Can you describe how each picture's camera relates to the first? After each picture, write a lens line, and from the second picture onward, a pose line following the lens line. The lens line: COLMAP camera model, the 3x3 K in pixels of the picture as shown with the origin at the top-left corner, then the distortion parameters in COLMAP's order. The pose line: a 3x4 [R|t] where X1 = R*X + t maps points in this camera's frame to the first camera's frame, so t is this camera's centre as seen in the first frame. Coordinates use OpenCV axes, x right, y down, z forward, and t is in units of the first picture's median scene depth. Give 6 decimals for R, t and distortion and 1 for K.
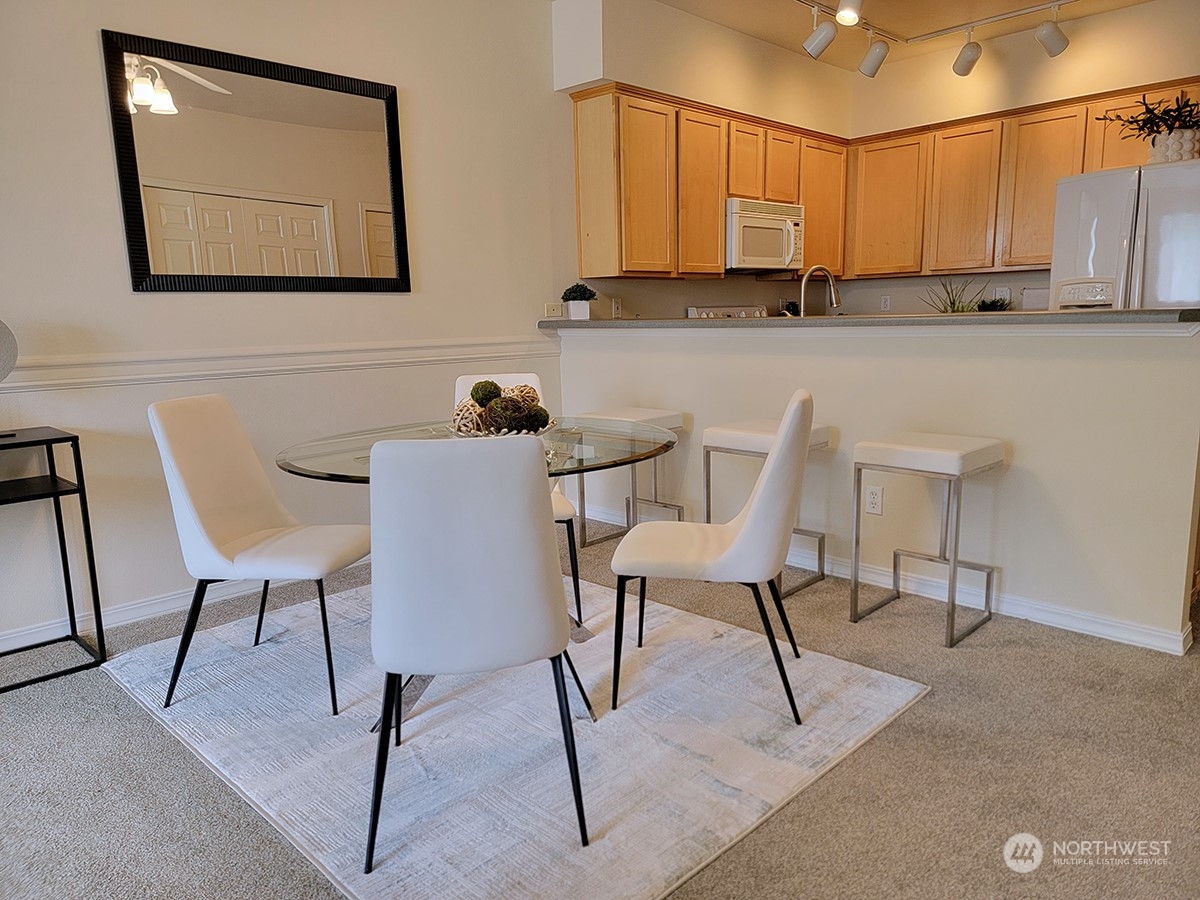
lens RADIAL K [[825.3, 0, 613.0], [0, 825.3, 458.3], [0, 0, 1]] dist [0.072536, -0.073852]
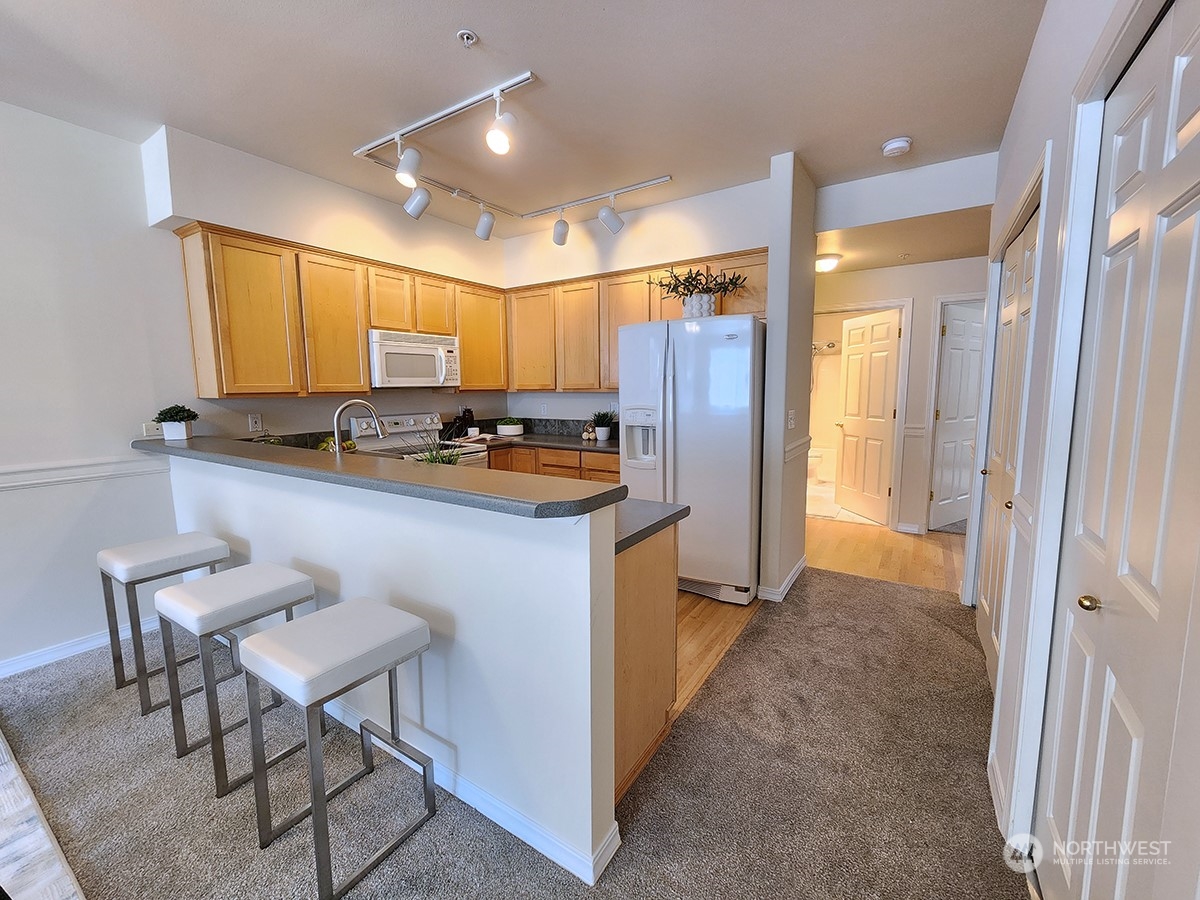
lens RADIAL K [[489.5, 0, 603.4], [0, 489.5, 442.3], [0, 0, 1]] dist [0.000074, 0.000064]
pose [[0.979448, -0.009831, 0.201458, 0.381048], [0.022503, 0.997902, -0.060707, -0.121206], [-0.200438, 0.063993, 0.977614, 0.308289]]
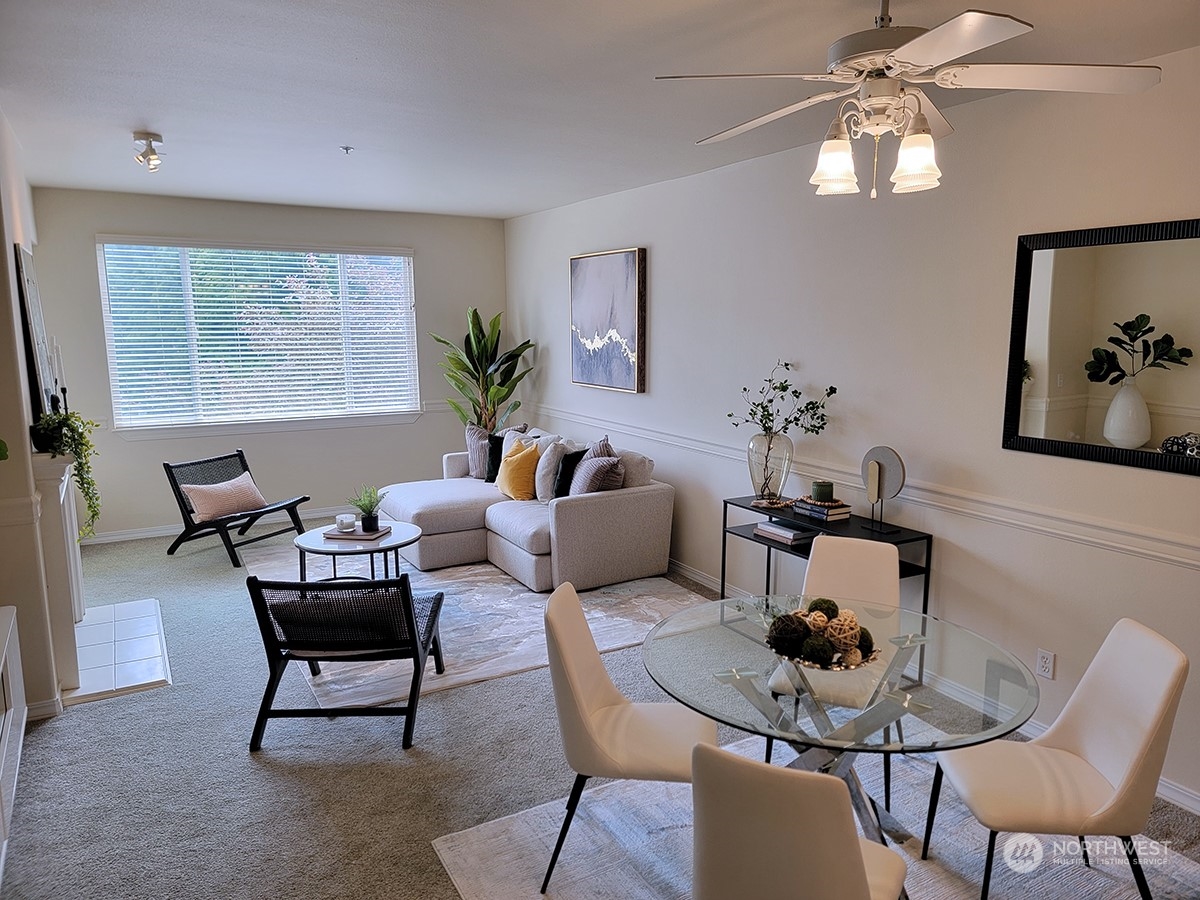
lens RADIAL K [[823.3, 0, 615.8], [0, 823.3, 451.7], [0, 0, 1]] dist [0.087804, -0.066507]
pose [[-0.259245, 0.180637, -0.948769, 0.494026], [-0.160016, 0.960744, 0.226641, -0.273083], [0.952464, 0.210574, -0.220163, 0.547155]]
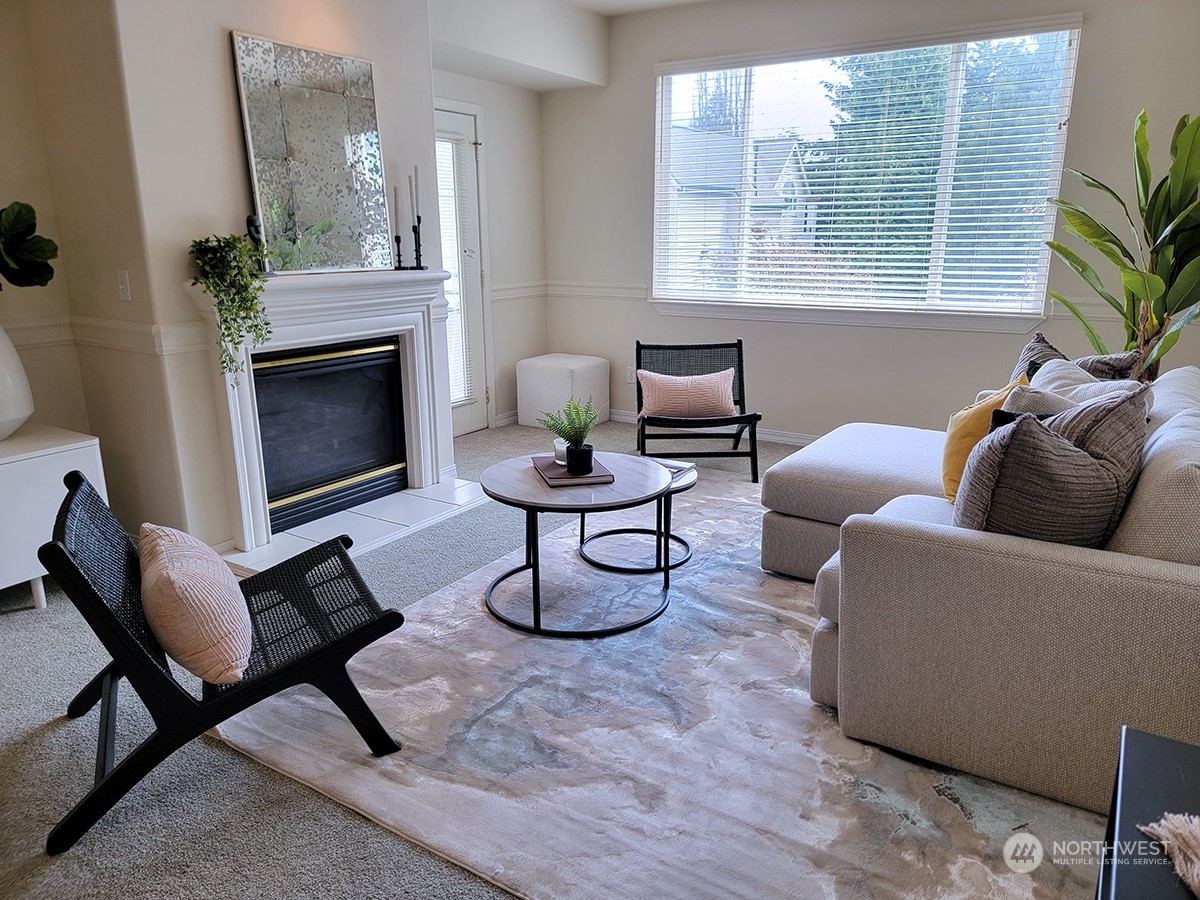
lens RADIAL K [[813.2, 0, 599.6], [0, 813.2, 471.6], [0, 0, 1]] dist [0.002399, -0.000989]
pose [[-0.980309, 0.079701, -0.180673, -0.408962], [-0.009440, 0.894973, 0.446021, -0.151042], [0.197245, 0.438944, -0.876597, 0.584037]]
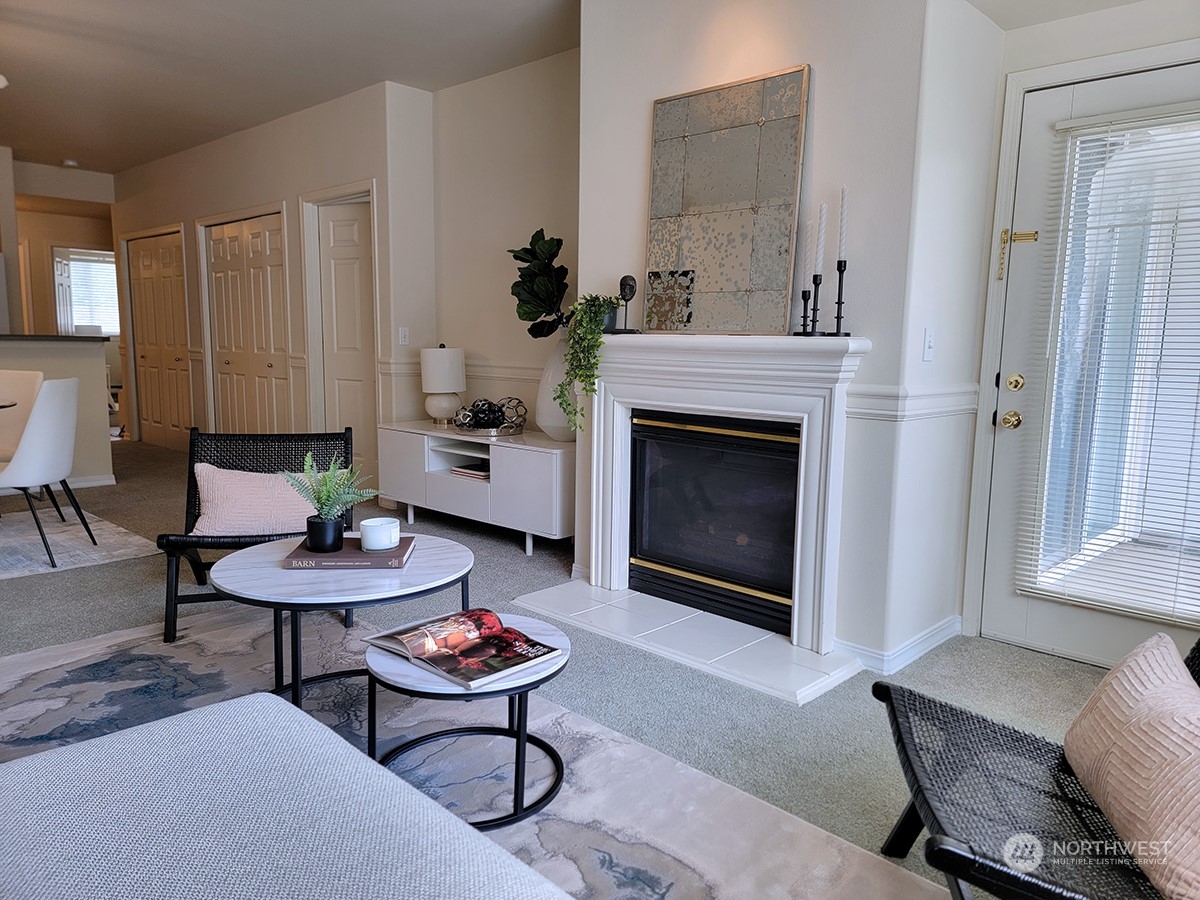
lens RADIAL K [[823.3, 0, 615.8], [0, 823.3, 451.7], [0, 0, 1]] dist [0.087804, -0.066507]
pose [[-0.032275, -0.109789, 0.993431, -1.086980], [0.153862, 0.981555, 0.113476, 0.059787], [-0.987565, 0.156514, -0.014787, -0.231501]]
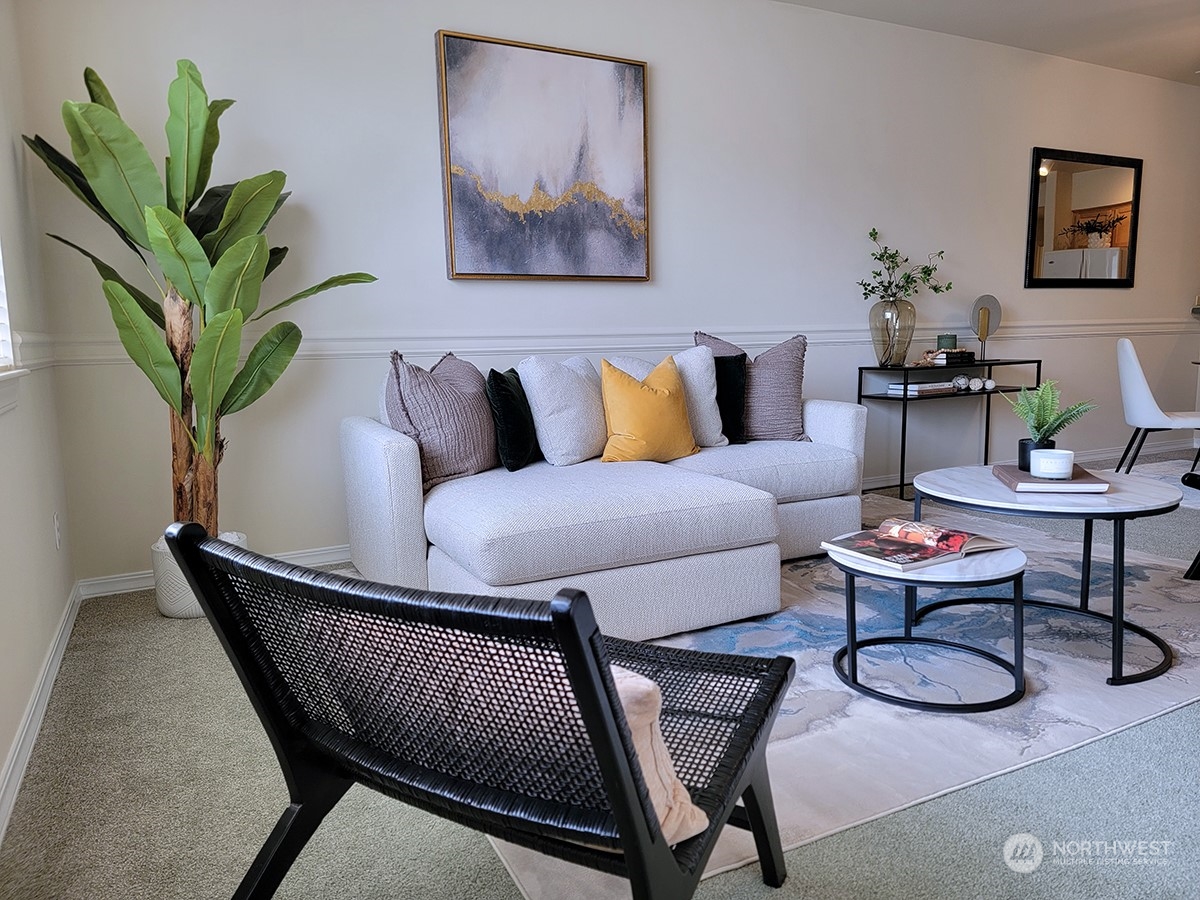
lens RADIAL K [[823.3, 0, 615.8], [0, 823.3, 451.7], [0, 0, 1]] dist [0.087804, -0.066507]
pose [[0.956443, 0.043421, -0.288673, -0.644180], [-0.052222, 0.998374, -0.022851, 0.175298], [0.287211, 0.036931, 0.957155, -0.708017]]
